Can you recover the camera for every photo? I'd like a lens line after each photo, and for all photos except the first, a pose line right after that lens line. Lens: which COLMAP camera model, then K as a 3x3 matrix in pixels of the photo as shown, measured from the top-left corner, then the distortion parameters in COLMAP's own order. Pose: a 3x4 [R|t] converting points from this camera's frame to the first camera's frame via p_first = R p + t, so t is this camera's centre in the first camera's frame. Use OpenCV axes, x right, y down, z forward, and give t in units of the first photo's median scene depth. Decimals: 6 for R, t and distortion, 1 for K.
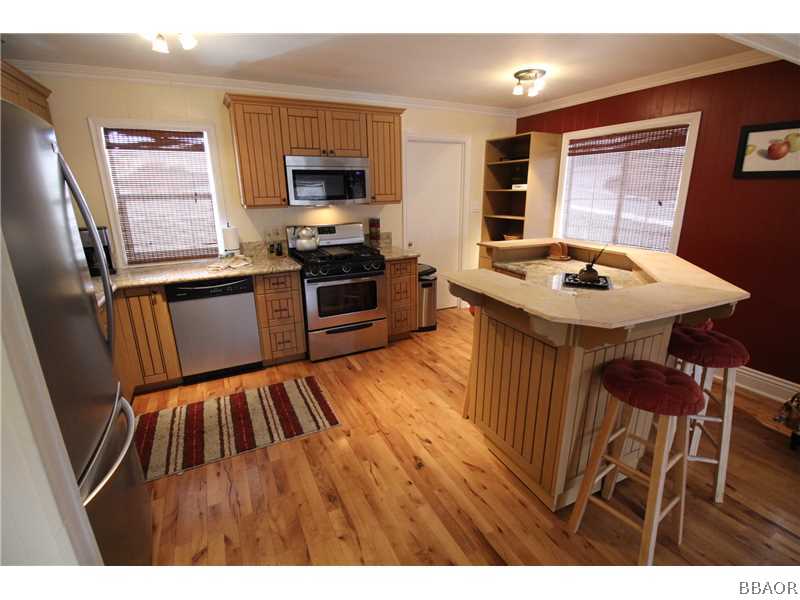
lens RADIAL K [[372.9, 0, 399.5], [0, 372.9, 299.1], [0, 0, 1]] dist [-0.007790, -0.007242]
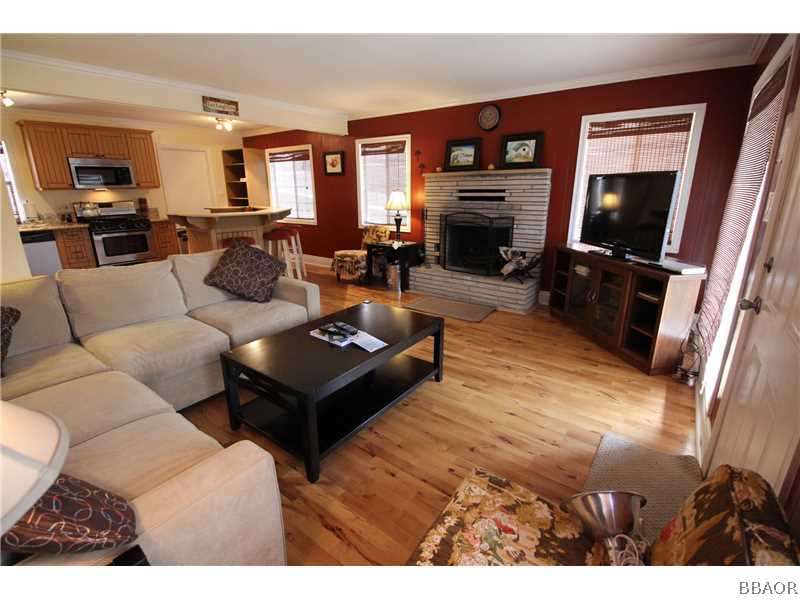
lens RADIAL K [[372.9, 0, 401.6], [0, 372.9, 298.0], [0, 0, 1]] dist [-0.007790, -0.007242]
pose [[0.896605, -0.116223, 0.427308, 0.219394], [0.115614, 0.992914, 0.027472, 0.315862], [-0.427473, 0.024771, 0.903689, -0.961639]]
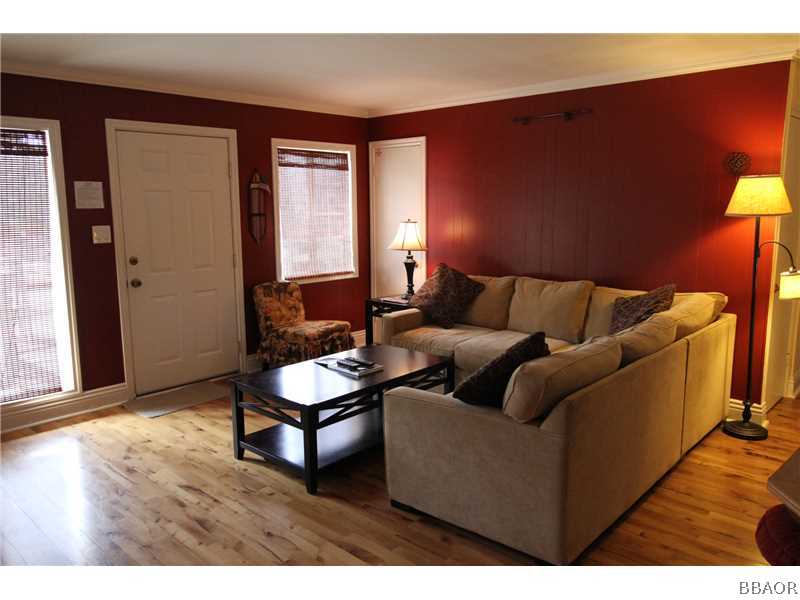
lens RADIAL K [[620.4, 0, 400.6], [0, 620.4, 300.9], [0, 0, 1]] dist [-0.000616, 0.003865]
pose [[-0.342761, -0.126451, 0.930873, -0.773859], [0.268514, 0.936372, 0.226069, -0.261416], [-0.900230, 0.327440, -0.286998, 0.937503]]
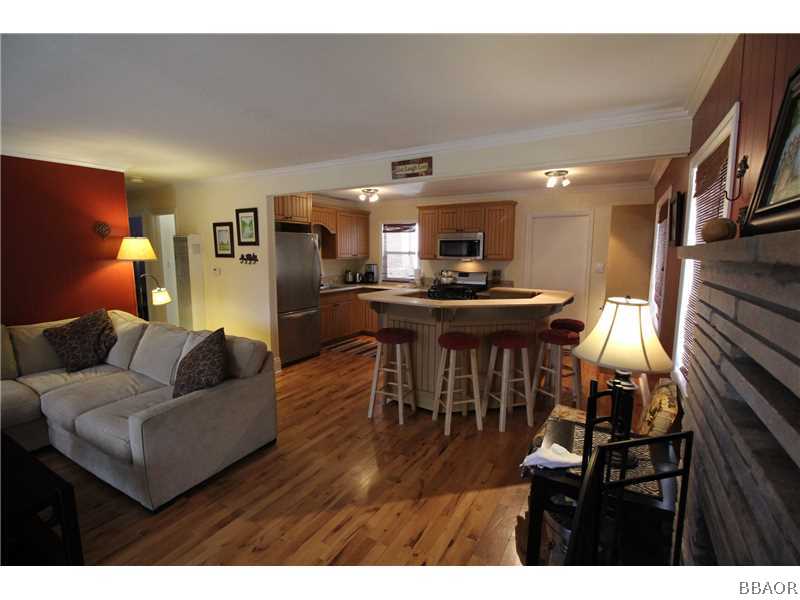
lens RADIAL K [[372.9, 0, 399.8], [0, 372.9, 292.2], [0, 0, 1]] dist [-0.007790, -0.007242]
pose [[0.529024, 0.112152, -0.841163, 1.109102], [-0.248848, 0.968154, -0.027421, 0.007486], [0.811301, 0.223828, 0.540086, -0.113337]]
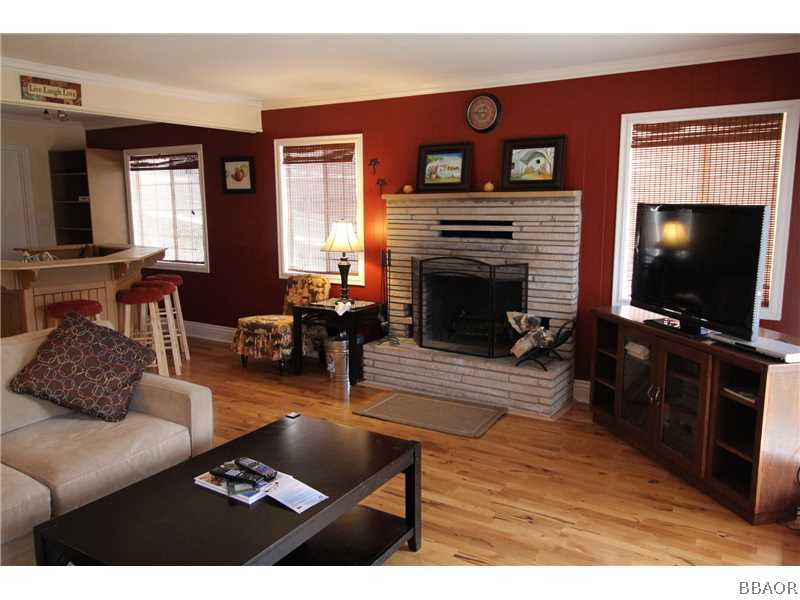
lens RADIAL K [[620.4, 0, 401.9], [0, 620.4, 298.6], [0, 0, 1]] dist [-0.000616, 0.003865]
pose [[0.857023, -0.073109, 0.510065, 0.217514], [0.136452, 0.986745, -0.087837, 0.274940], [-0.496883, 0.144878, 0.855639, -0.983600]]
